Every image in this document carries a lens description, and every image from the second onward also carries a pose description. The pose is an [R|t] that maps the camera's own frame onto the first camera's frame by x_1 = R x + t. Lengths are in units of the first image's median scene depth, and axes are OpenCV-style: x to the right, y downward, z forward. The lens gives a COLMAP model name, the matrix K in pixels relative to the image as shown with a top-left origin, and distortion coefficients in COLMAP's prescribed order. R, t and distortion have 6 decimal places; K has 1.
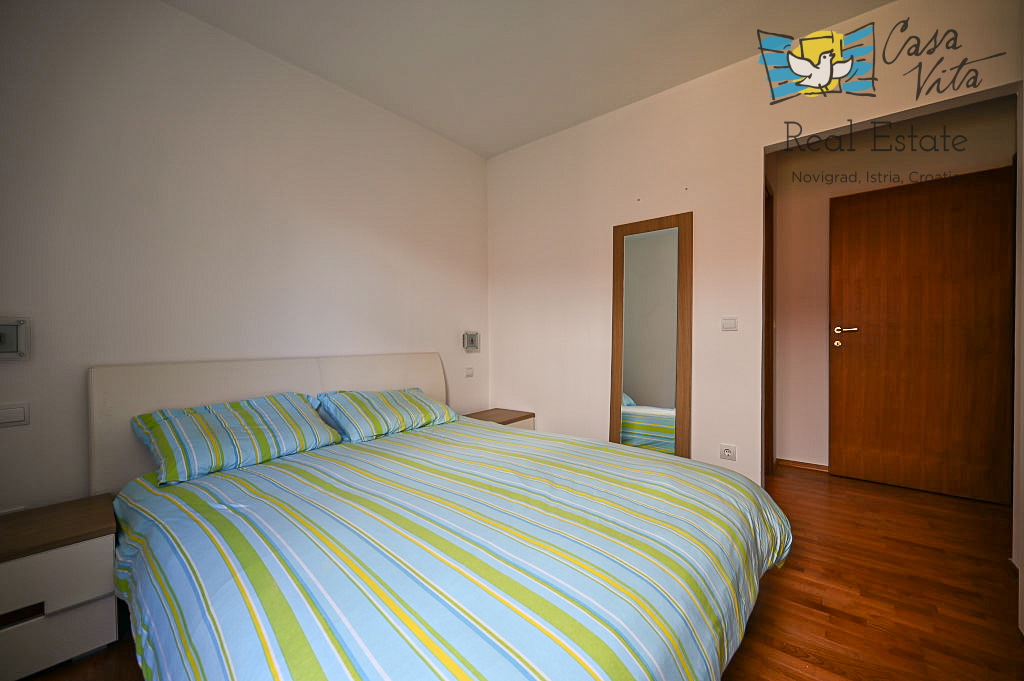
lens RADIAL K [[403.1, 0, 515.3], [0, 403.1, 341.9], [0, 0, 1]] dist [-0.007275, 0.000019]
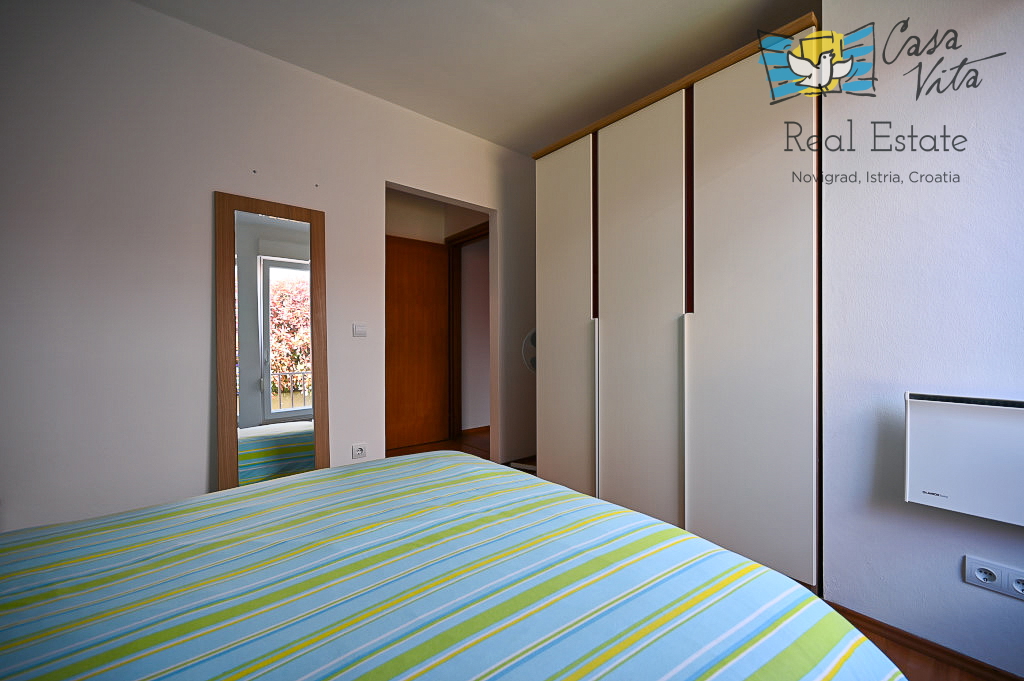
lens RADIAL K [[403.1, 0, 515.3], [0, 403.1, 341.9], [0, 0, 1]] dist [-0.007275, 0.000019]
pose [[0.166205, 0.007959, 0.986059, -0.770856], [0.006086, 0.999940, -0.009097, -0.001939], [-0.986073, 0.007513, 0.166146, 0.697079]]
